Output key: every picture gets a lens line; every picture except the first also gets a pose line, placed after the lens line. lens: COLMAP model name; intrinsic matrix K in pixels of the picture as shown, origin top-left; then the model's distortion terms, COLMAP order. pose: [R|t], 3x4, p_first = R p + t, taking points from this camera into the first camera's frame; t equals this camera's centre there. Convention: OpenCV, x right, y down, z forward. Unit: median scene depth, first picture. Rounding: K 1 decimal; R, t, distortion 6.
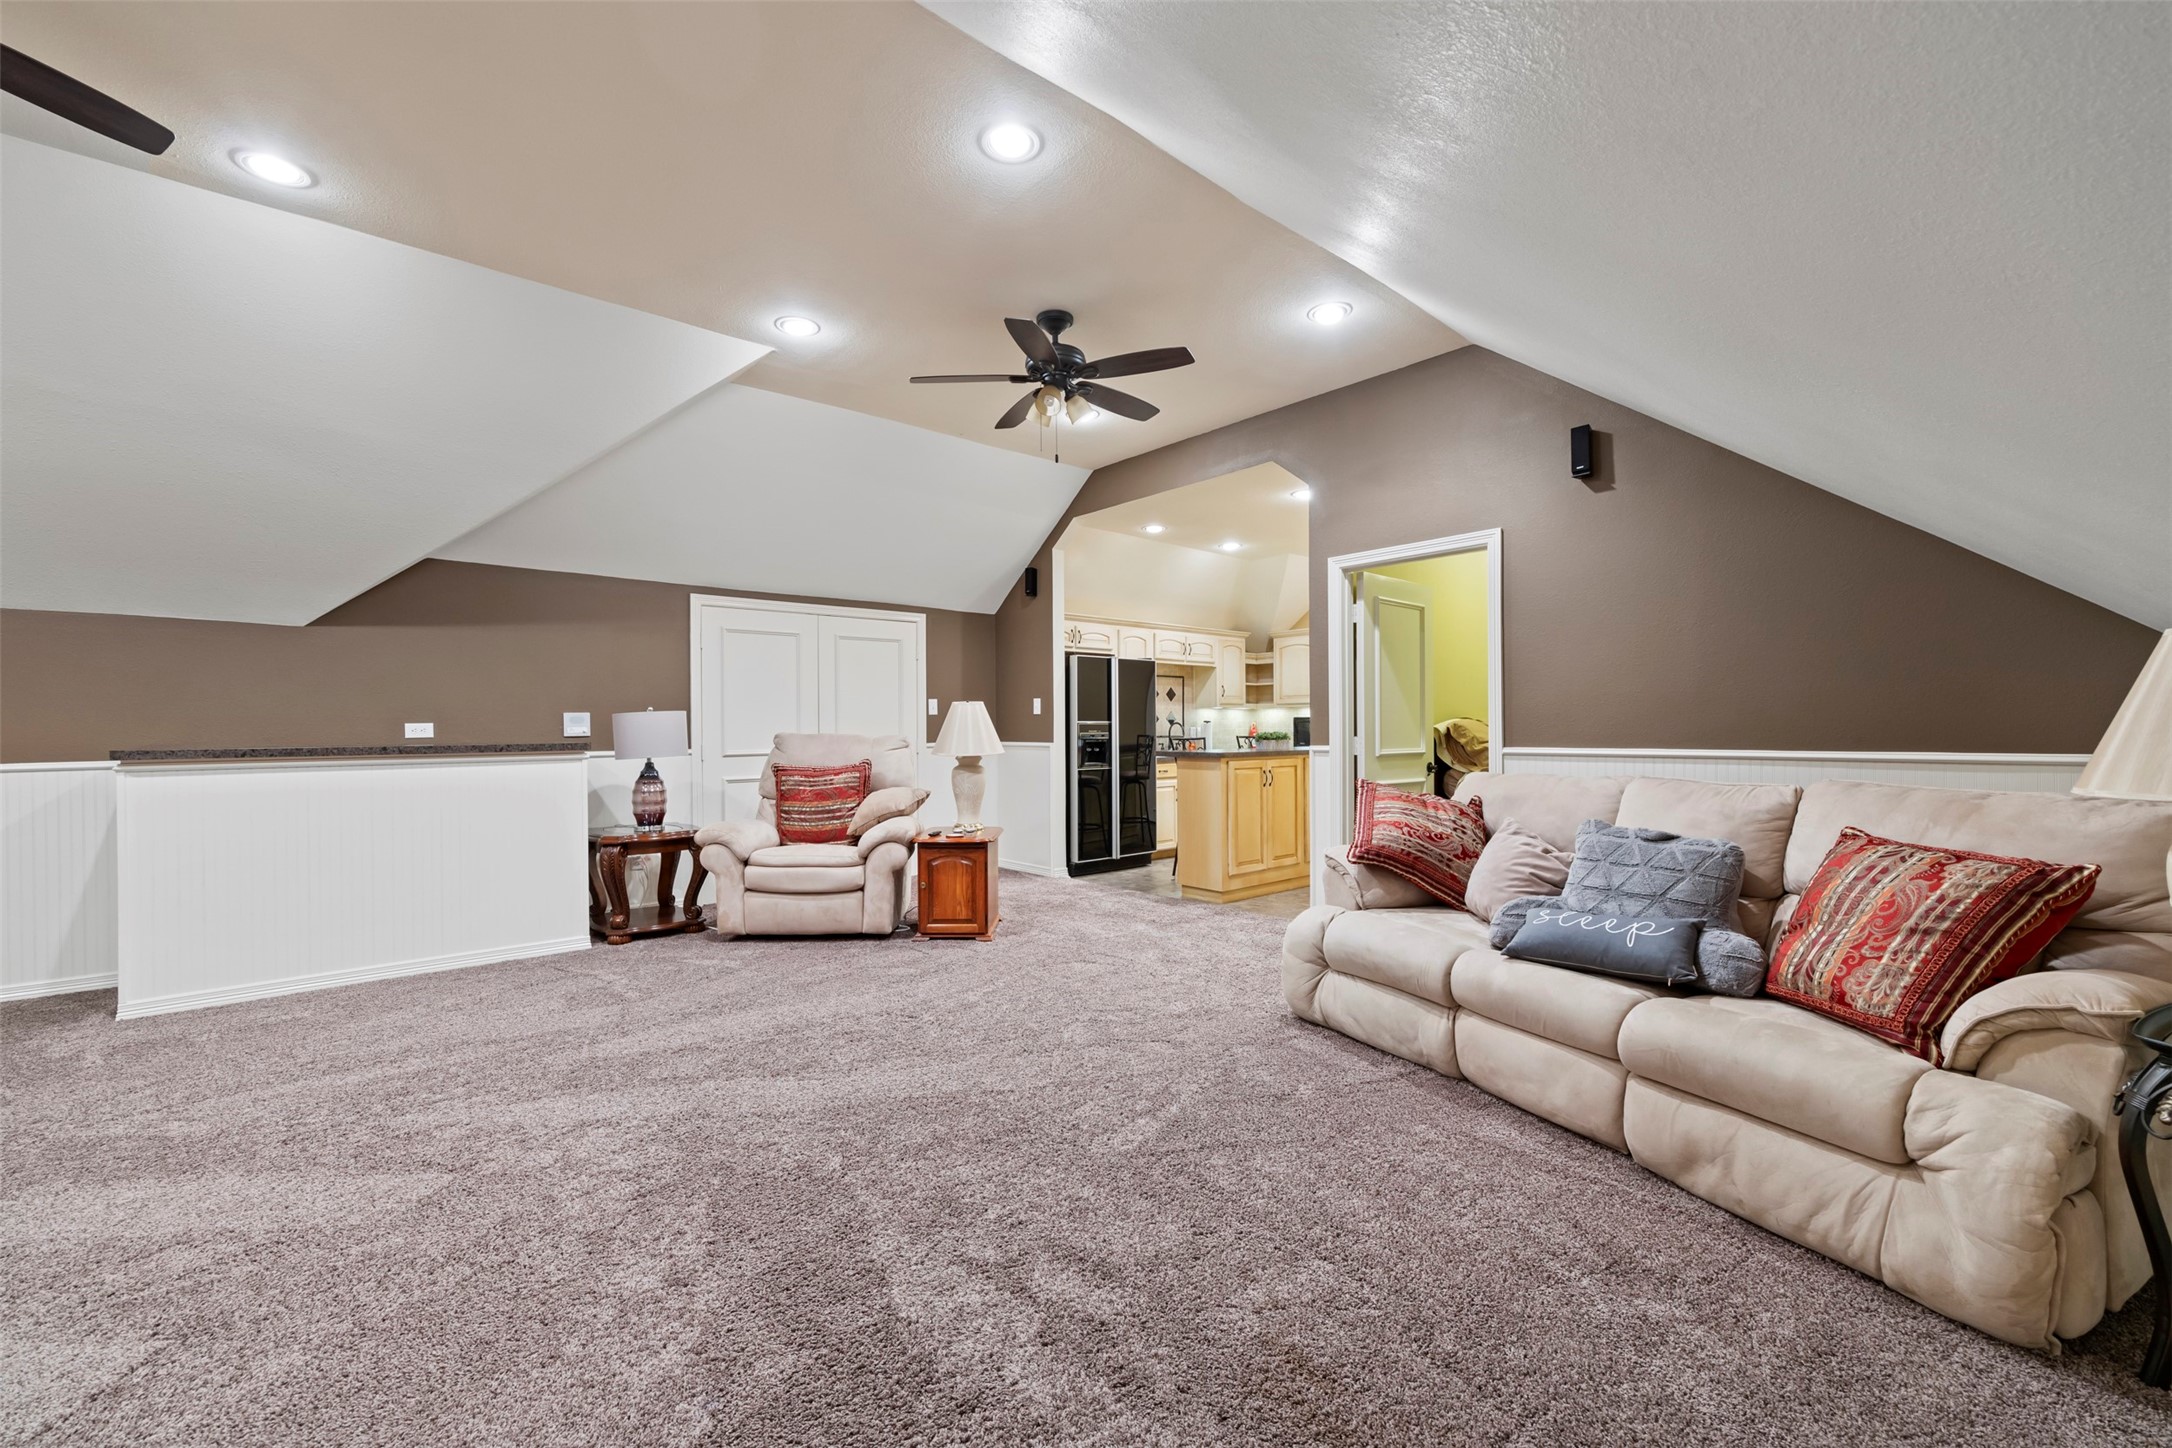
lens RADIAL K [[882.3, 0, 1079.1], [0, 882.3, 729.3], [0, 0, 1]] dist [-0.003187, 0.000813]
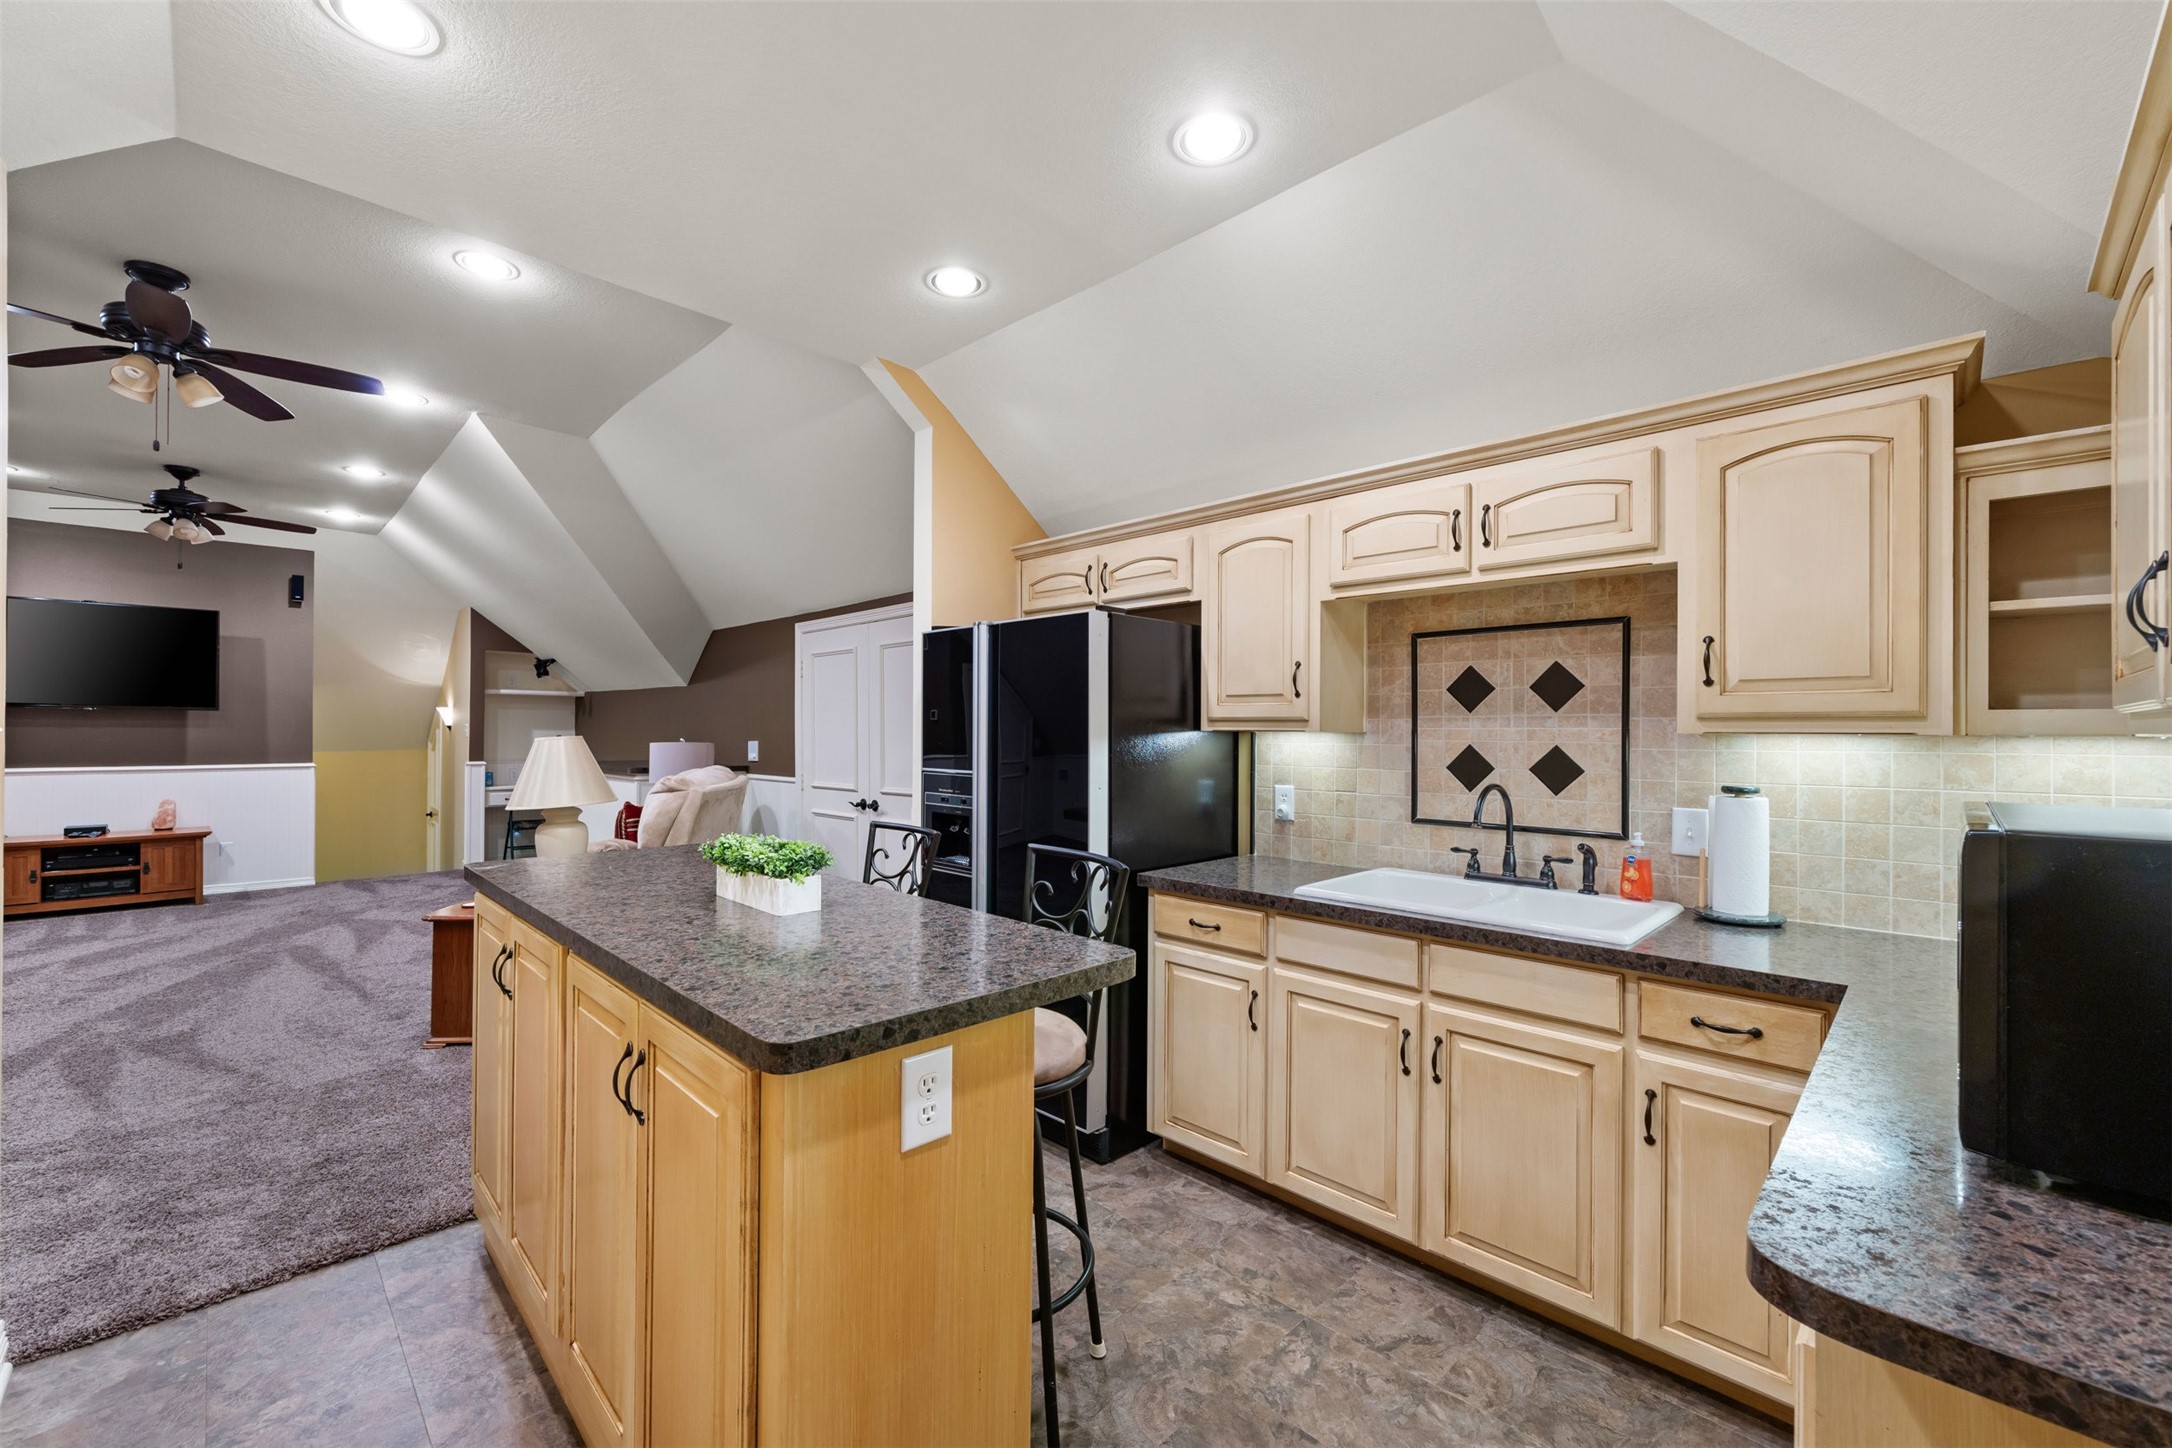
lens RADIAL K [[860.1, 0, 1082.5], [0, 860.1, 715.0], [0, 0, 1]] dist [-0.000729, 0.000146]
pose [[0.050782, 0.002906, -0.998706, 0.614085], [-0.002801, 0.999992, 0.002767, -0.049450], [0.998706, 0.002657, 0.050790, 1.346426]]
